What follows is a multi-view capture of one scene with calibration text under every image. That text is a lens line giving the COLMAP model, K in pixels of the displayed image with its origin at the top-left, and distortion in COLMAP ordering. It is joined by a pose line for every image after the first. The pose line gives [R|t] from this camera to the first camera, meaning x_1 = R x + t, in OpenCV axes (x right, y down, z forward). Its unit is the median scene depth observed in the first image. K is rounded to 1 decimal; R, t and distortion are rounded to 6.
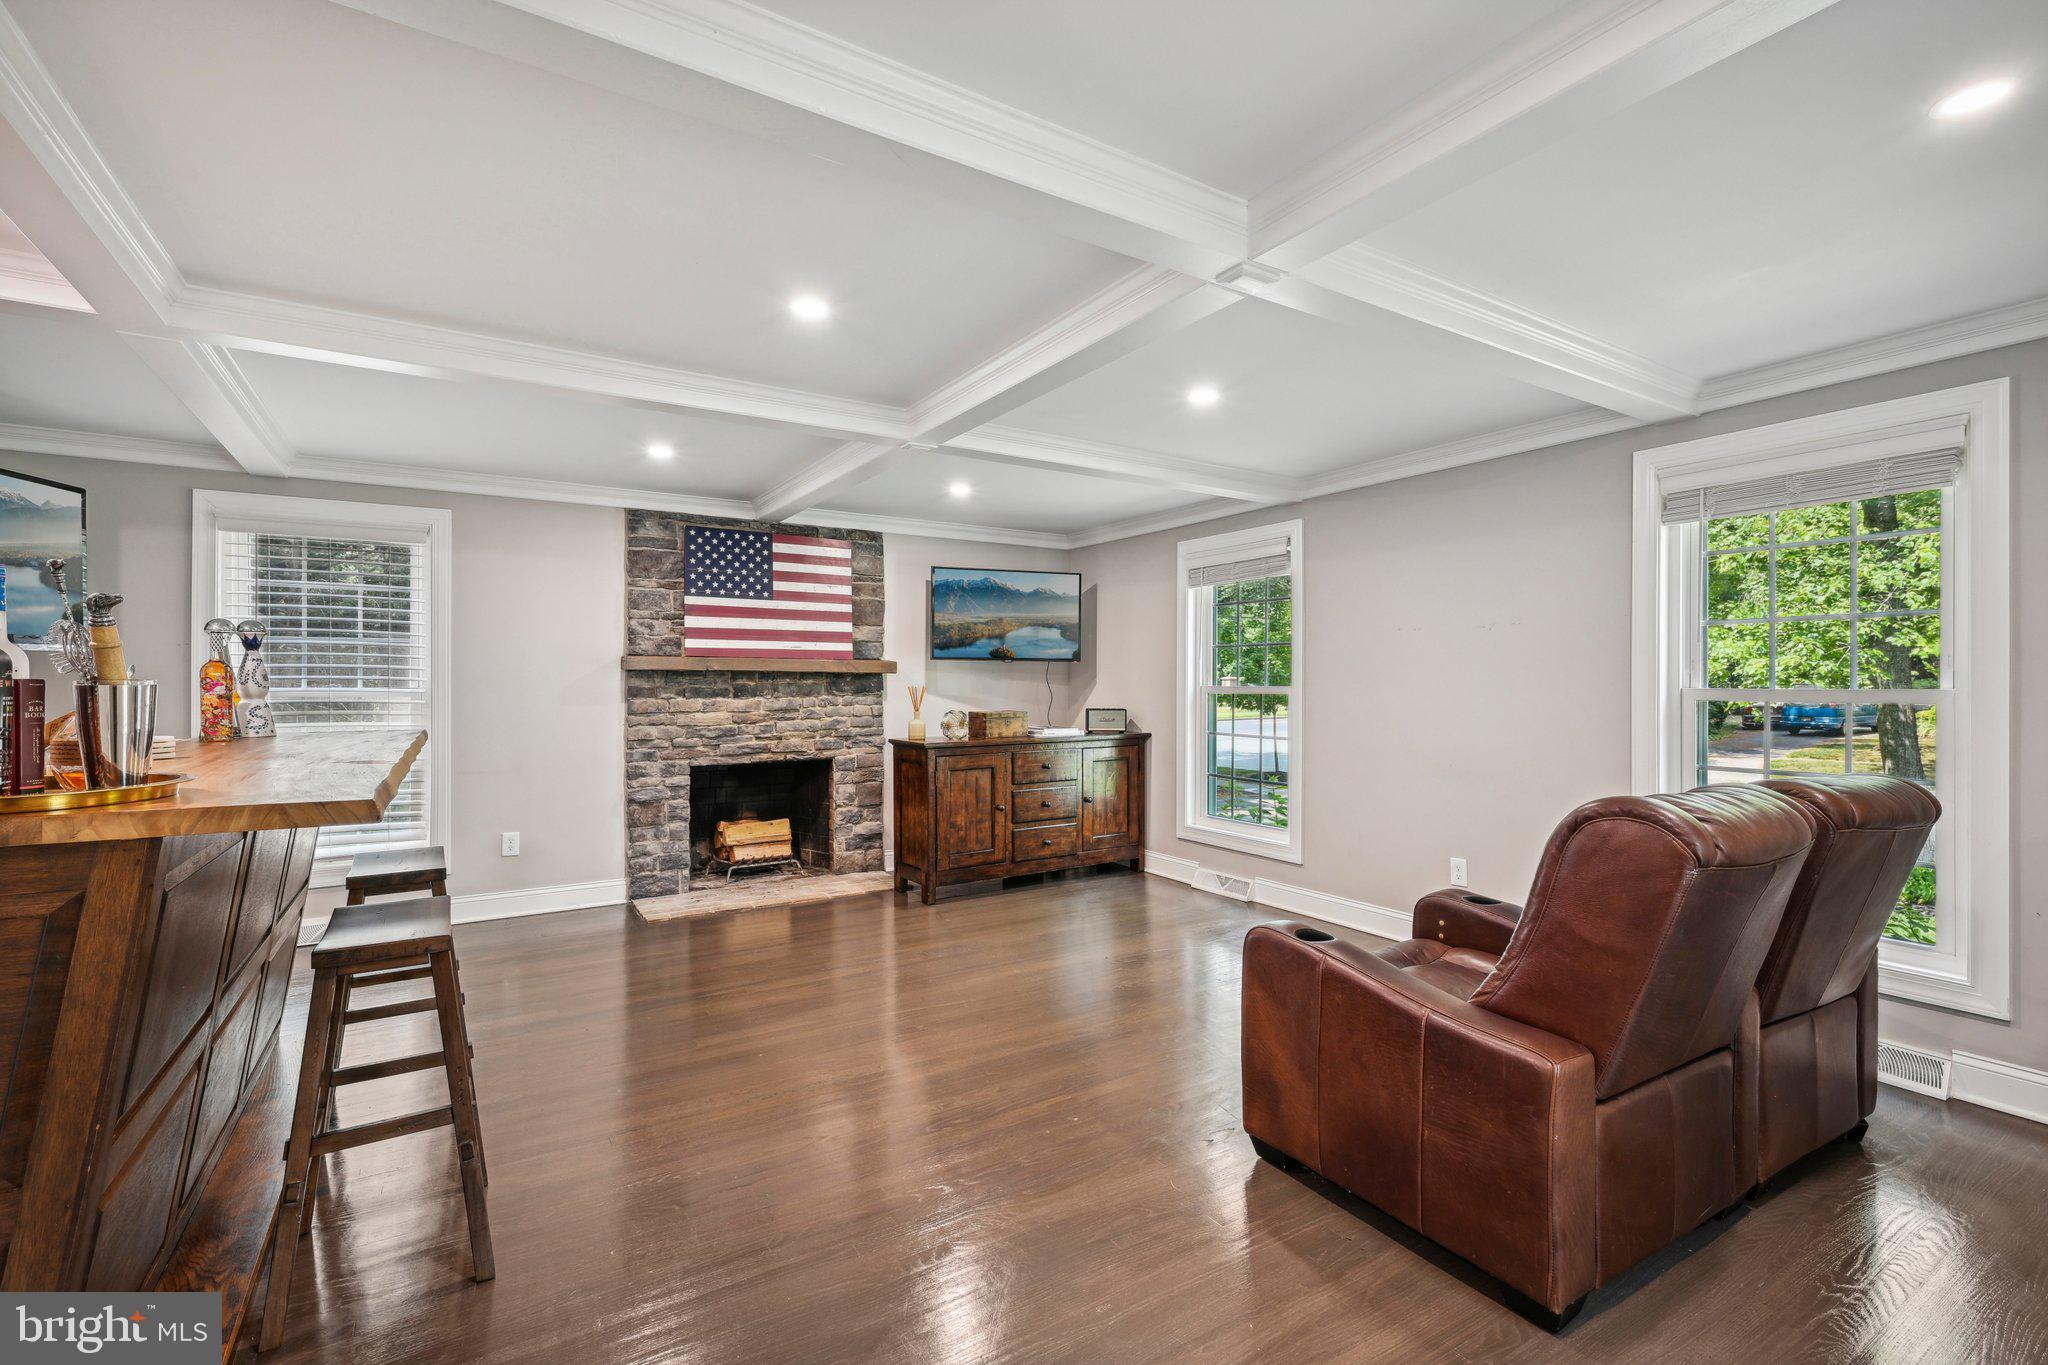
lens RADIAL K [[914.1, 0, 1062.7], [0, 914.1, 676.8], [0, 0, 1]] dist [0.001114, 0.000195]
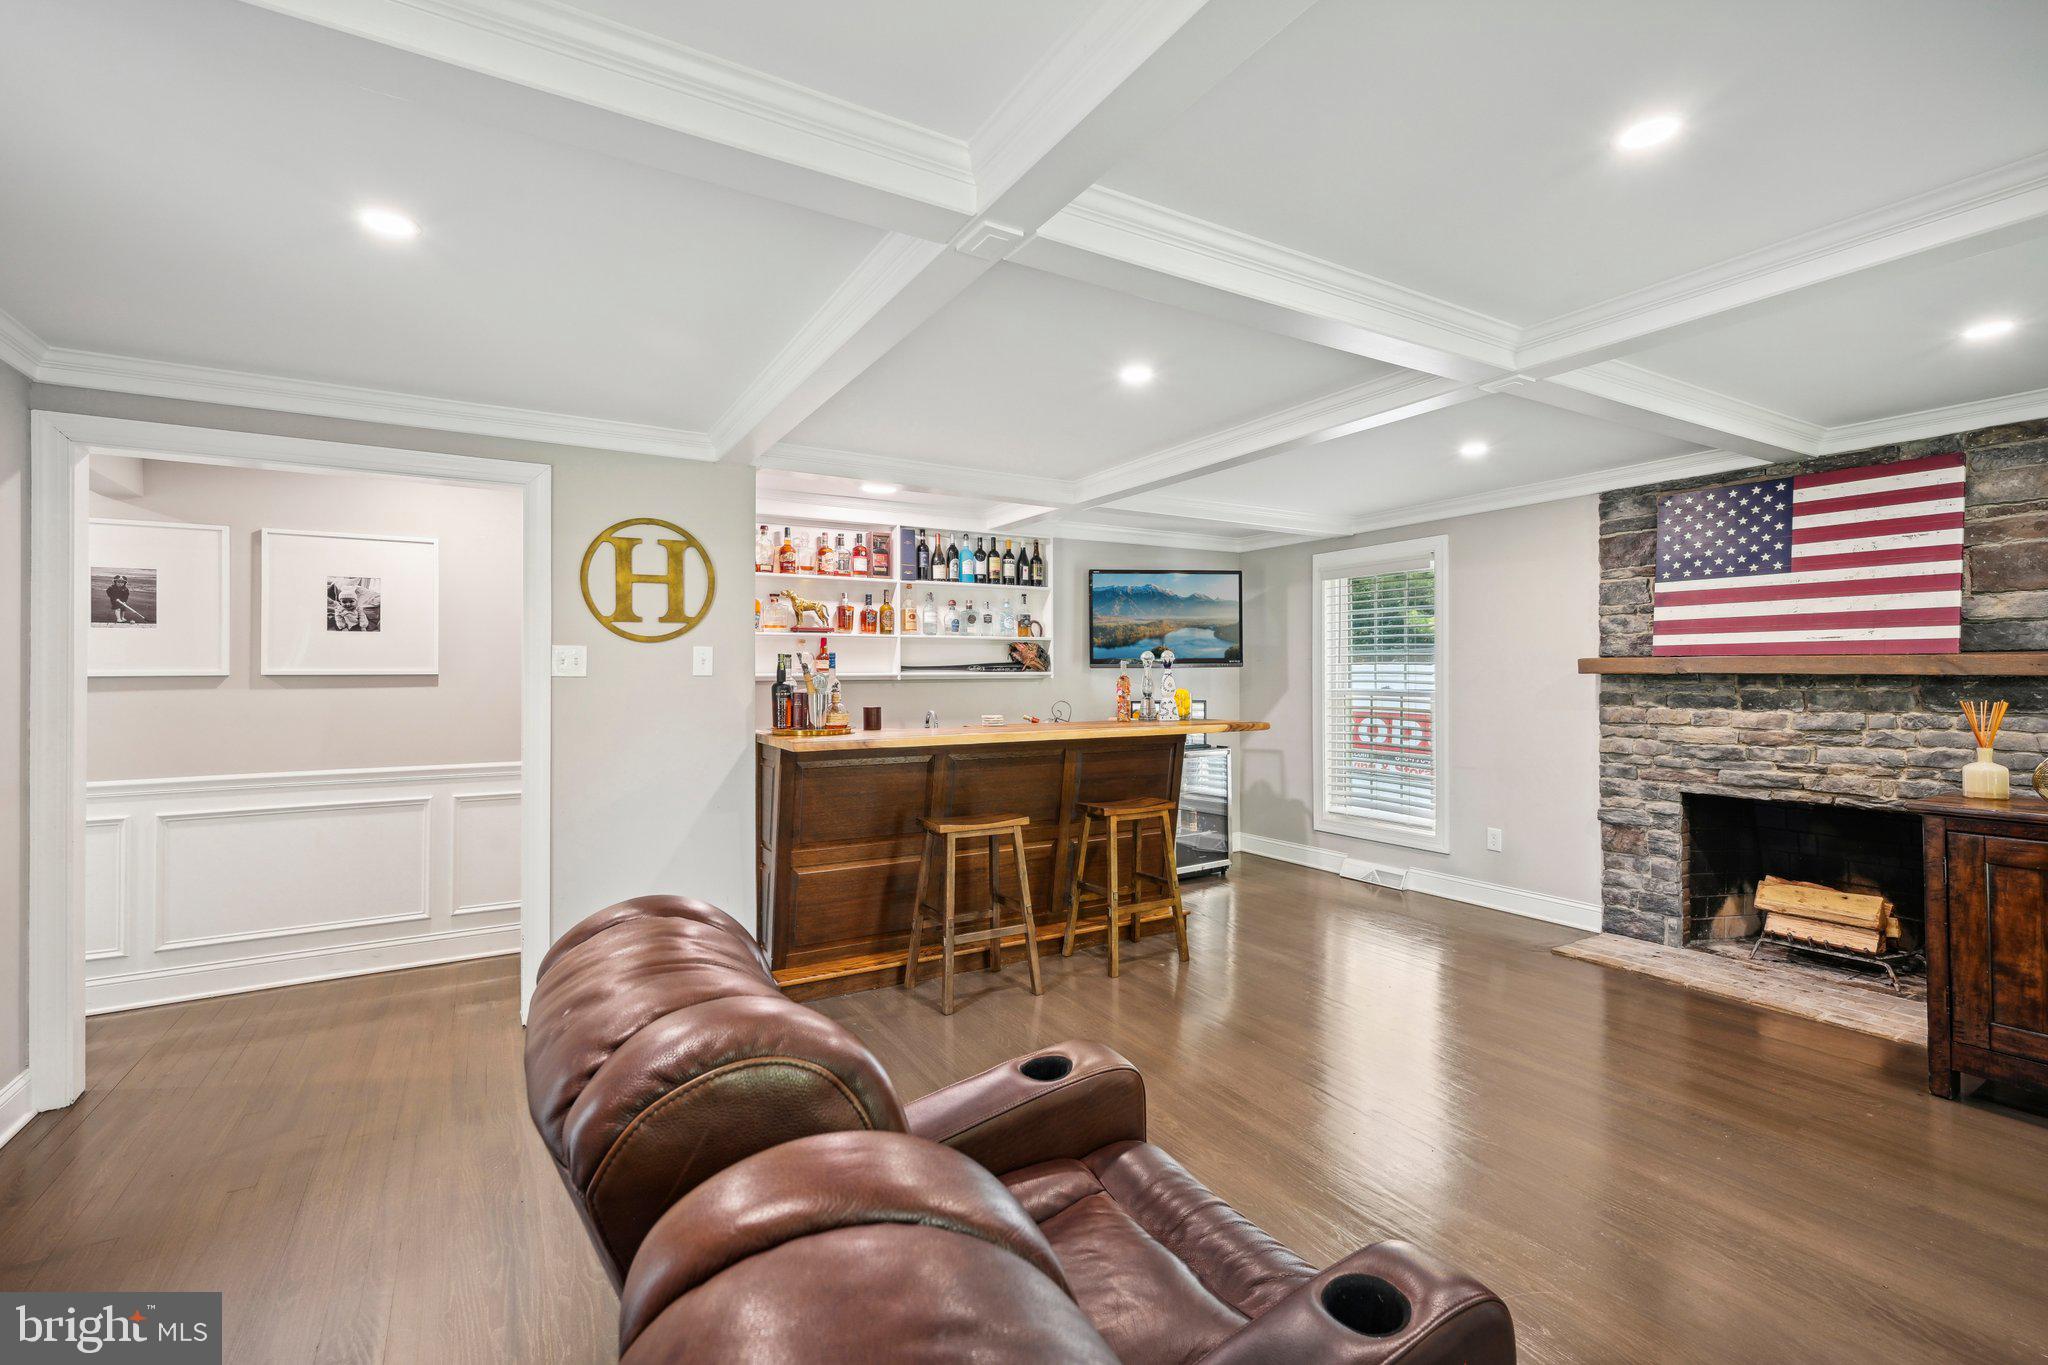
lens RADIAL K [[914.1, 0, 1062.7], [0, 914.1, 676.8], [0, 0, 1]] dist [0.001114, 0.000195]
pose [[-0.033634, -0.001728, -0.999433, 0.424428], [-0.000192, 0.999998, -0.001723, -0.002421], [0.999434, 0.000134, -0.033634, 0.489849]]
